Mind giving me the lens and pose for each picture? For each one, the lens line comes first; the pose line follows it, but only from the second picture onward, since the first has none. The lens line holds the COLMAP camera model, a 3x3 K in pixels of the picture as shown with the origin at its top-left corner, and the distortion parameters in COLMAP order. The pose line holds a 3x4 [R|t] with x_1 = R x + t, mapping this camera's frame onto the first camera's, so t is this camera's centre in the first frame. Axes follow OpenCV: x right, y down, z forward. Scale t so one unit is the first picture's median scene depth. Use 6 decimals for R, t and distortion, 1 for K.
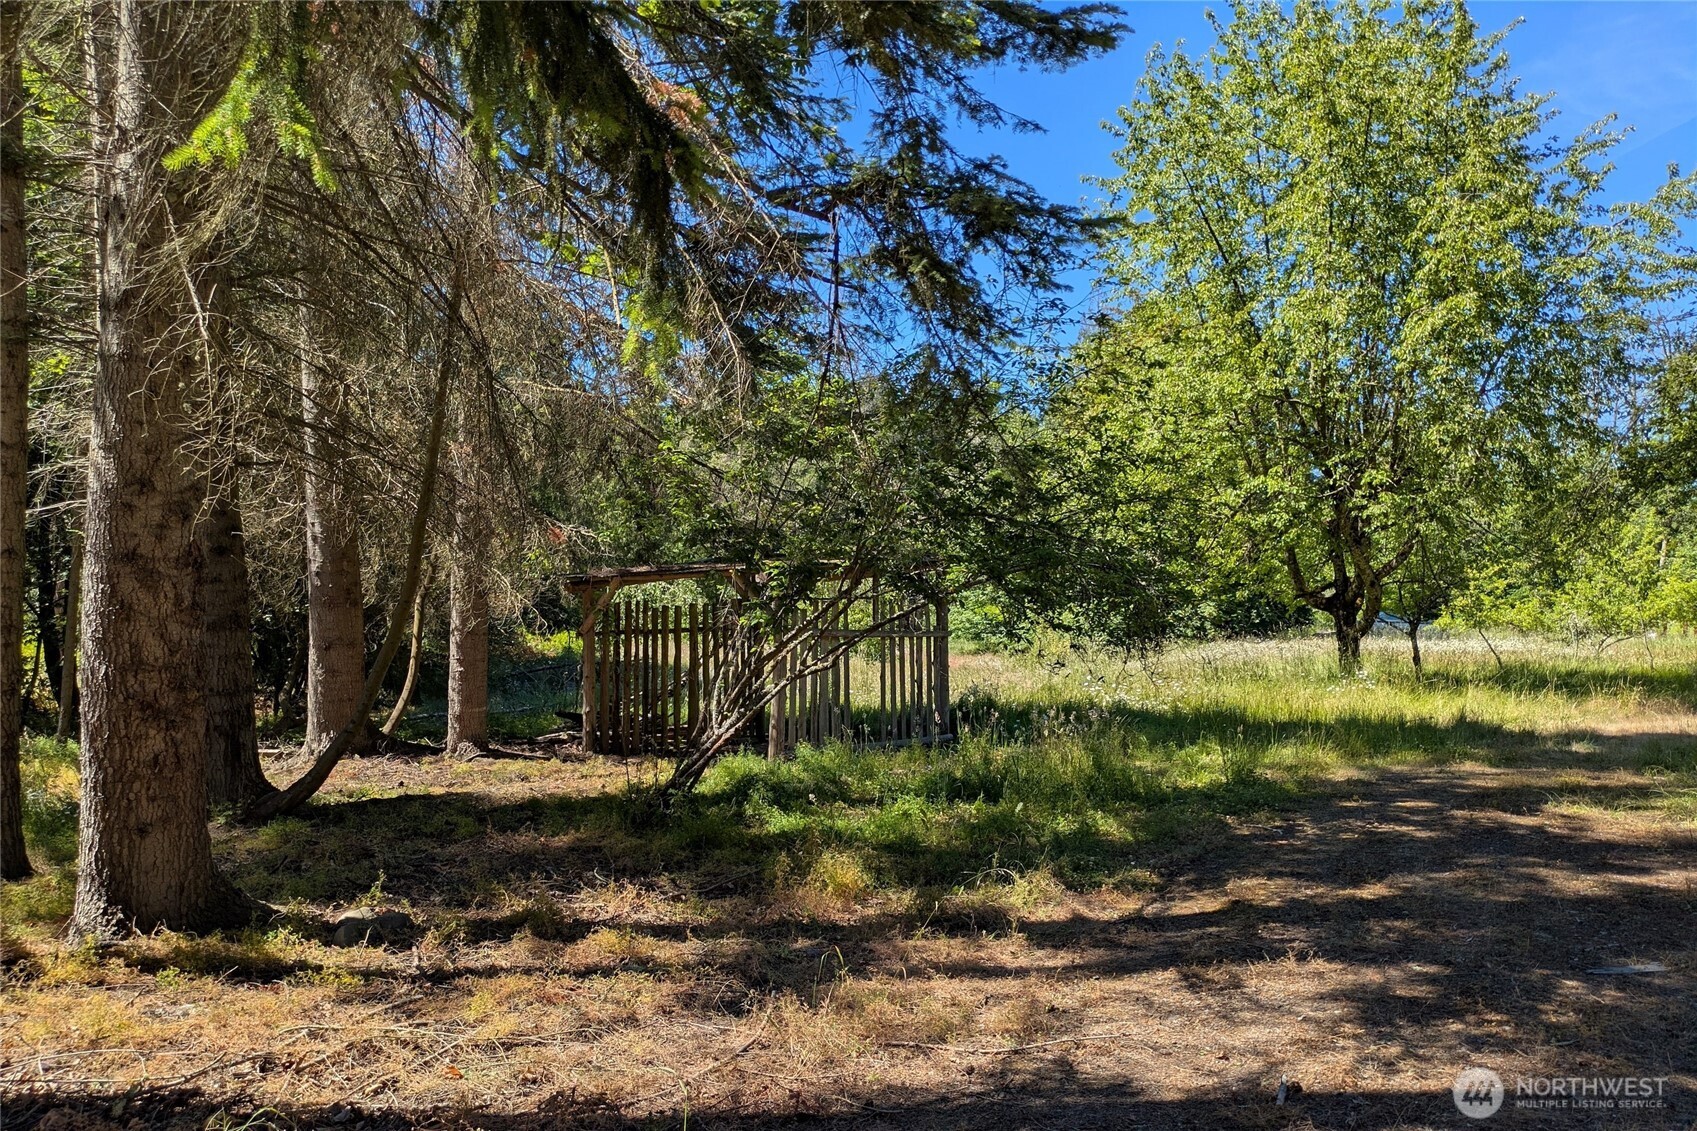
lens RADIAL K [[1240.2, 0, 852.6], [0, 1240.2, 569.3], [0, 0, 1]] dist [0.028303, -0.019489]
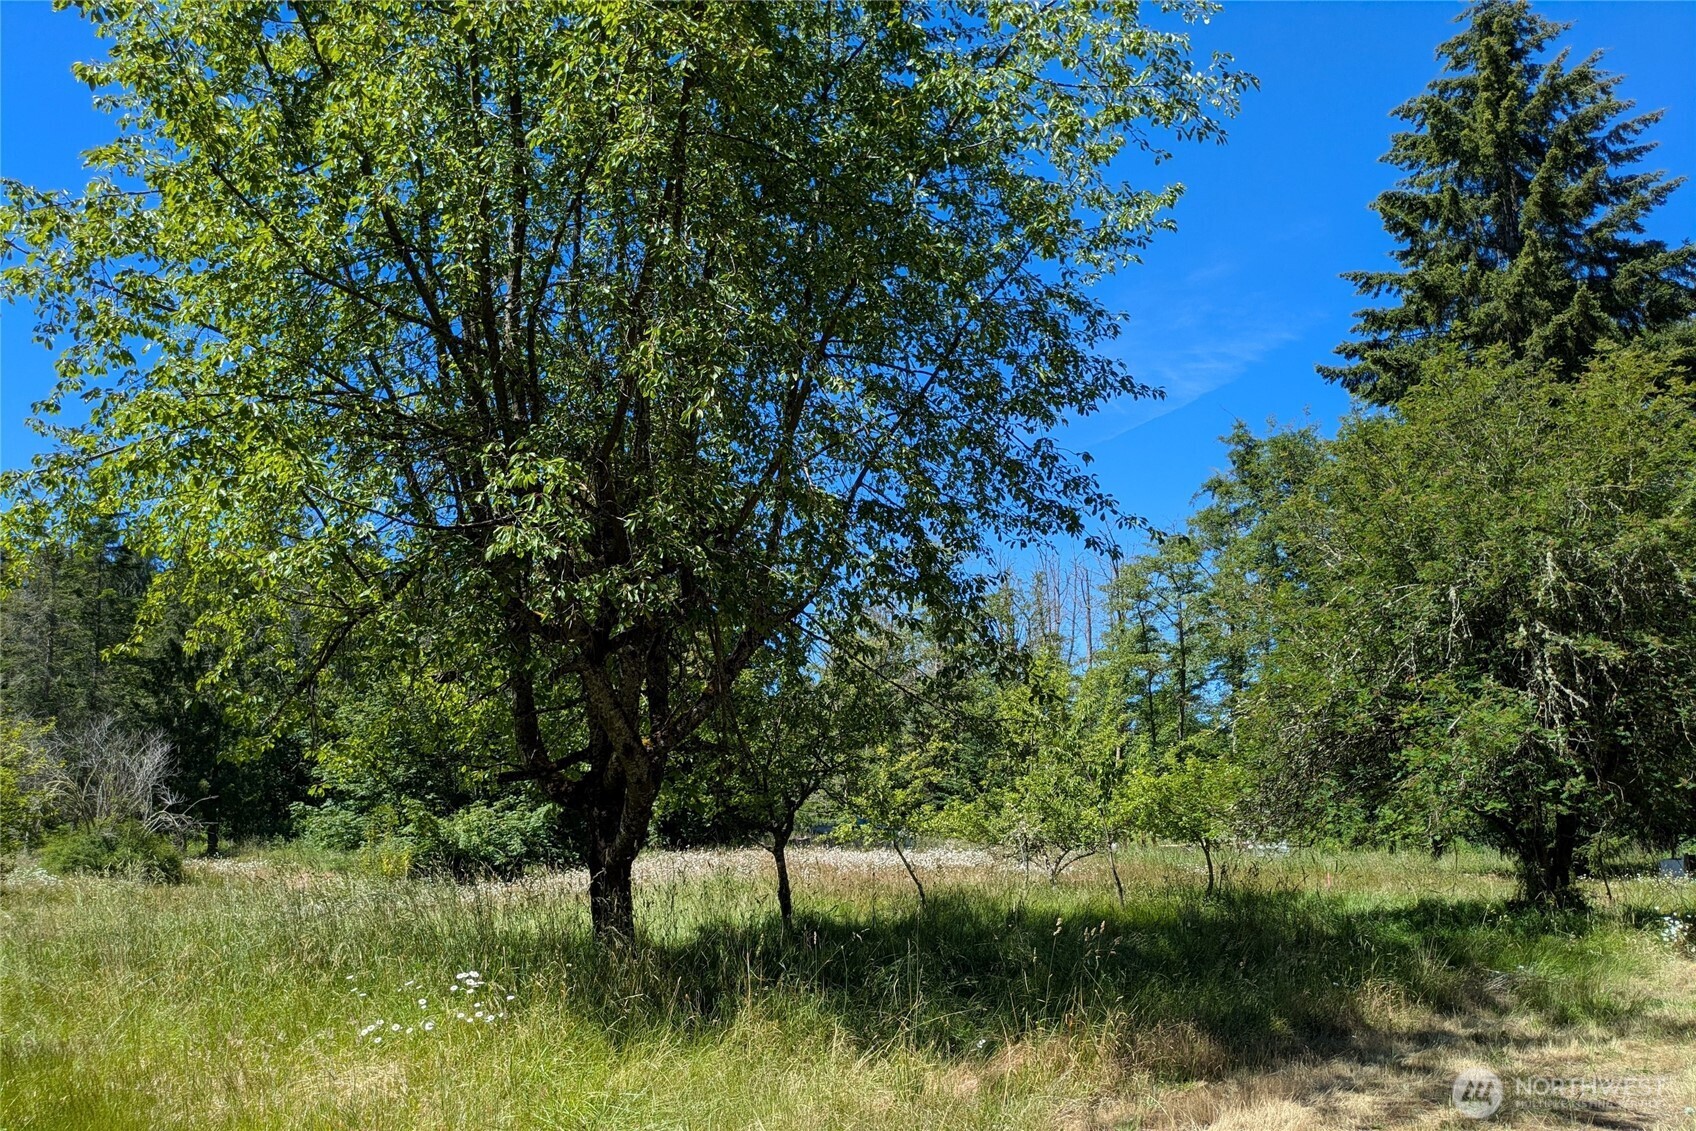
lens RADIAL K [[1239.5, 0, 845.3], [0, 1239.5, 566.9], [0, 0, 1]] dist [0.028303, -0.019489]
pose [[0.937309, 0.081005, 0.338955, 0.231373], [-0.025212, 0.985824, -0.165879, 0.013830], [-0.347587, 0.146934, 0.926063, 0.359131]]
